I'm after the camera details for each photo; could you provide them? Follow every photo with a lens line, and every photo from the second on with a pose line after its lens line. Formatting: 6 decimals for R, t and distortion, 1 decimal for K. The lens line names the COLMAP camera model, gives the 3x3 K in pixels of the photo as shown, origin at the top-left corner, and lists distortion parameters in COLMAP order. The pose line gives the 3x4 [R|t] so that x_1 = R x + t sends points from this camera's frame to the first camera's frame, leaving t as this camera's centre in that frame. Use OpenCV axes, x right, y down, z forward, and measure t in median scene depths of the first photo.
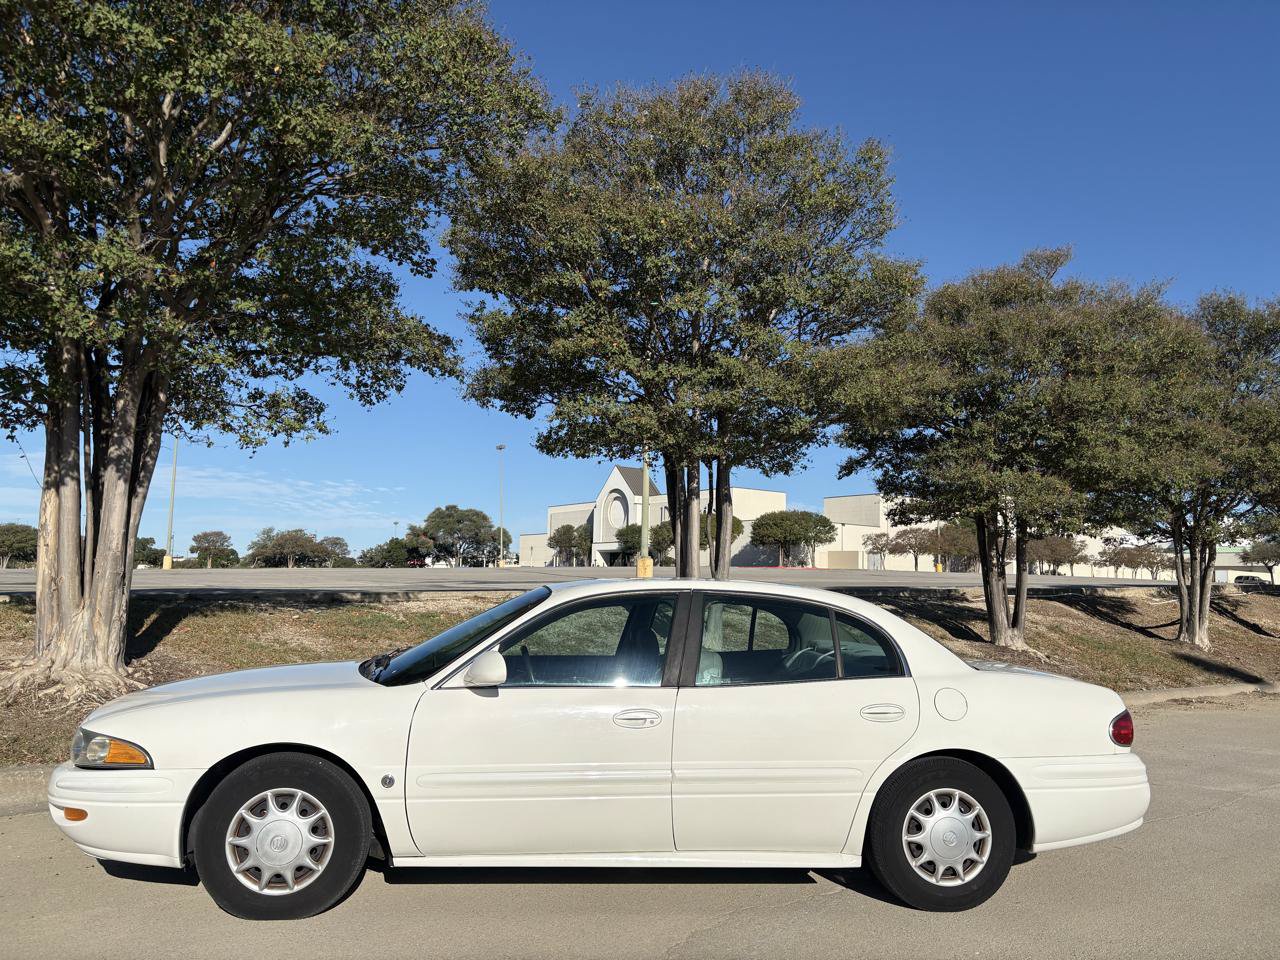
lens RADIAL K [[971.6, 0, 640.0], [0, 971.6, 480.0], [0, 0, 1]] dist [0.041712, -0.043421]
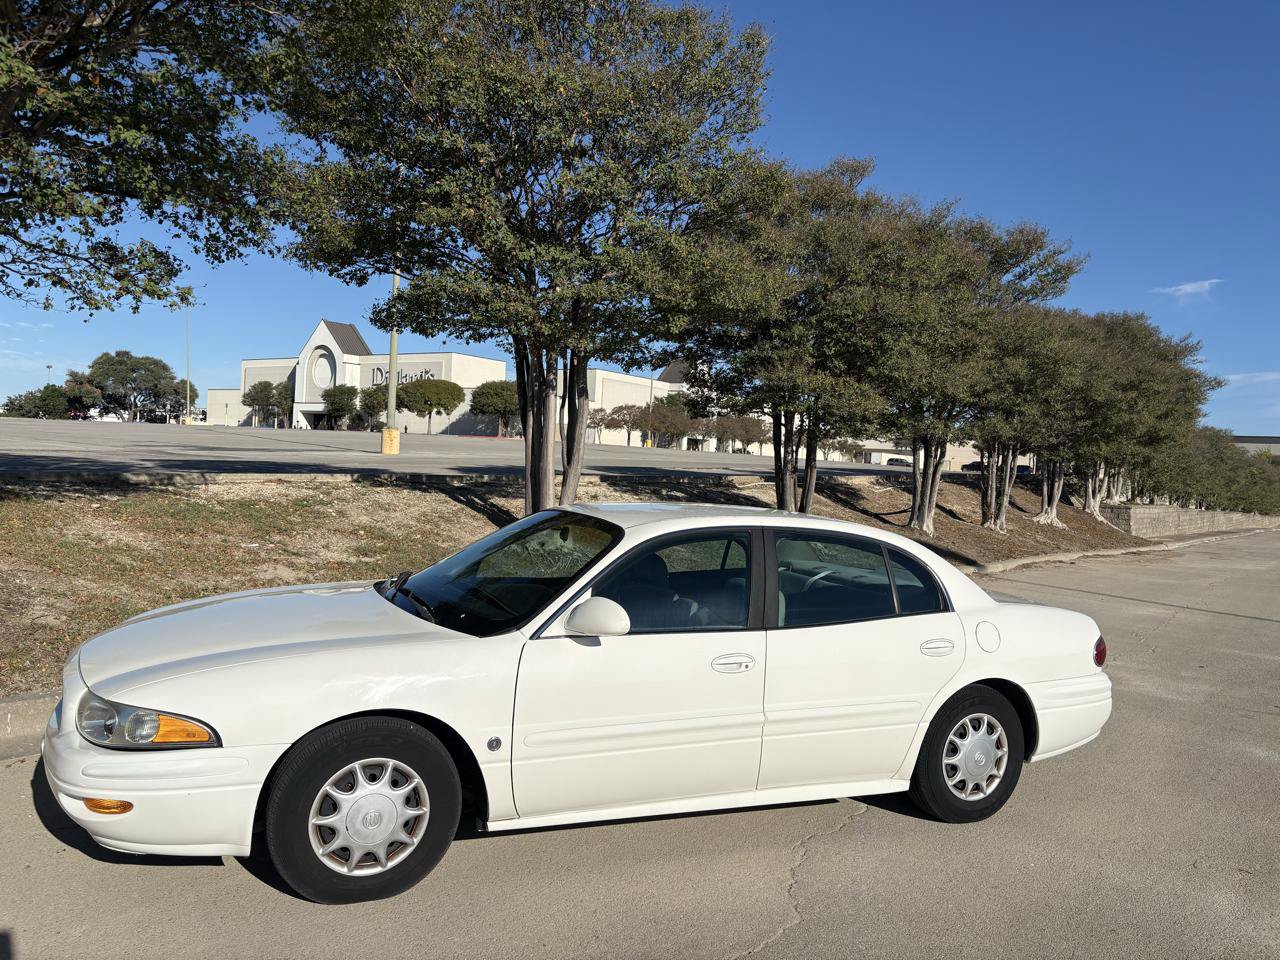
lens RADIAL K [[973.4, 0, 644.3], [0, 973.4, 483.4], [0, 0, 1]] dist [0.050251, -0.065150]
pose [[0.951745, 0.024349, 0.305923, -0.182605], [-0.066884, 0.989343, 0.129336, -0.024128], [-0.299514, -0.143557, 0.943230, 0.065059]]
